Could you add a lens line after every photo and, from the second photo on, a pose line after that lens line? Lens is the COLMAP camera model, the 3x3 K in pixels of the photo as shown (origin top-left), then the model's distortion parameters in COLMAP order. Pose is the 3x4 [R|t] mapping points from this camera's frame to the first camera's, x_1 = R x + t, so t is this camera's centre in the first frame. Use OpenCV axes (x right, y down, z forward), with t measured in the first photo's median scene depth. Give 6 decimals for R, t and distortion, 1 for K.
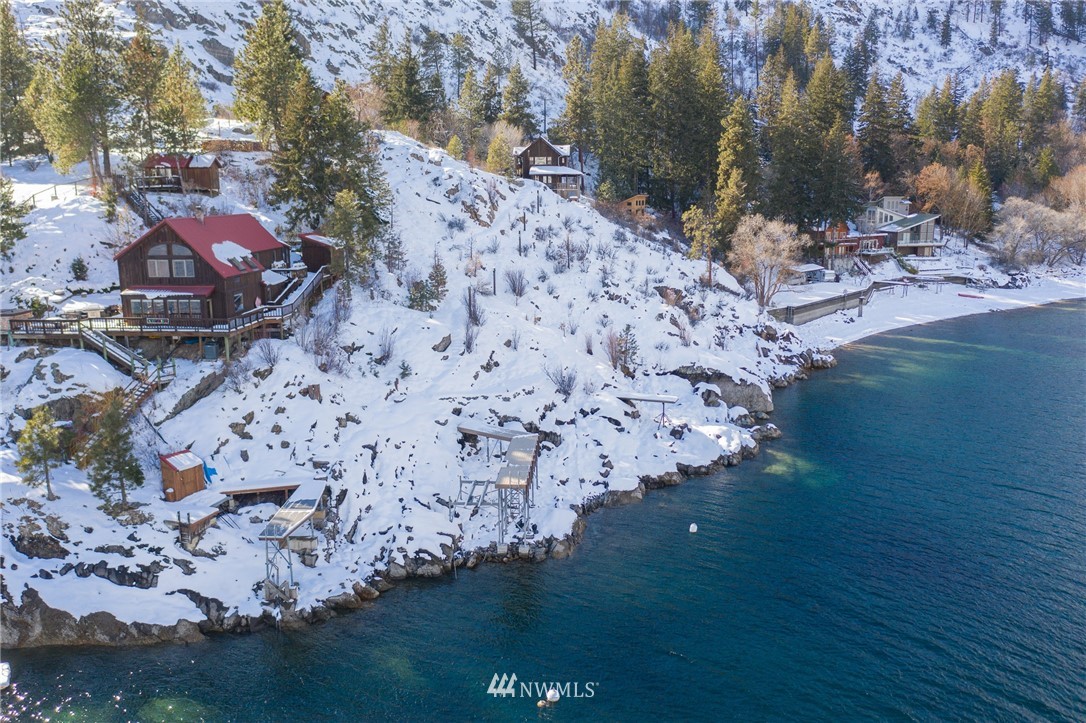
lens RADIAL K [[868.6, 0, 543.0], [0, 868.6, 361.5], [0, 0, 1]] dist [-0.029418, 0.002448]
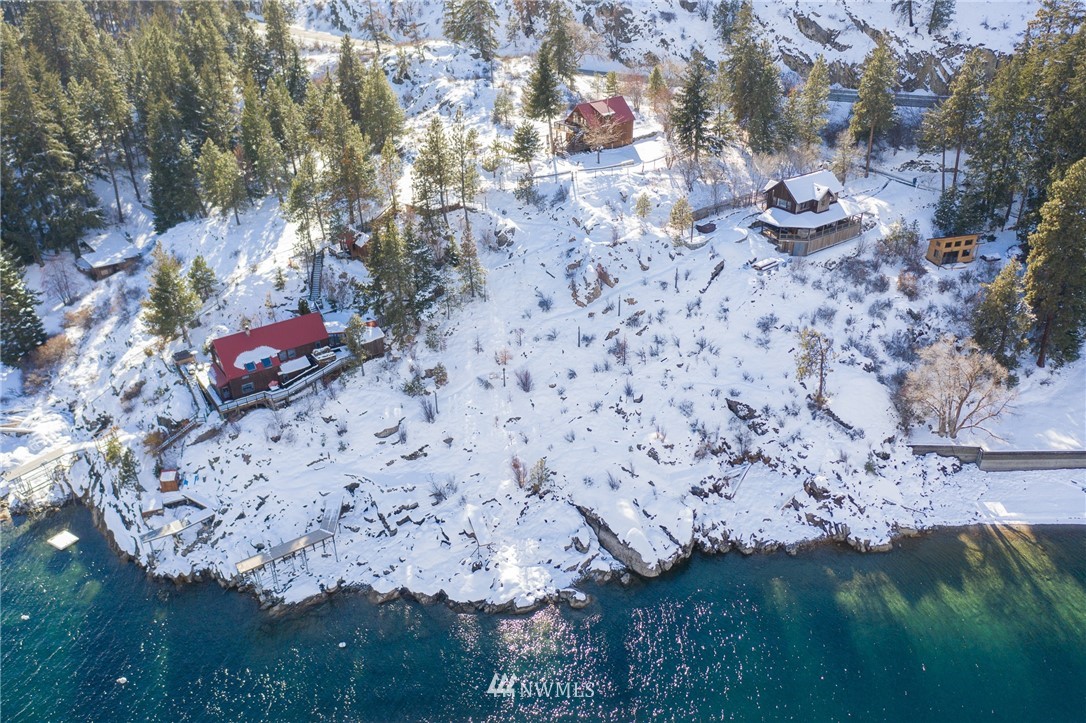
lens RADIAL K [[868.6, 0, 543.0], [0, 868.6, 361.5], [0, 0, 1]] dist [-0.029418, 0.002448]
pose [[0.628404, 0.370211, -0.684143, 1.276772], [-0.138038, 0.918602, 0.370292, -0.896861], [0.765541, -0.138255, 0.628357, 0.371268]]
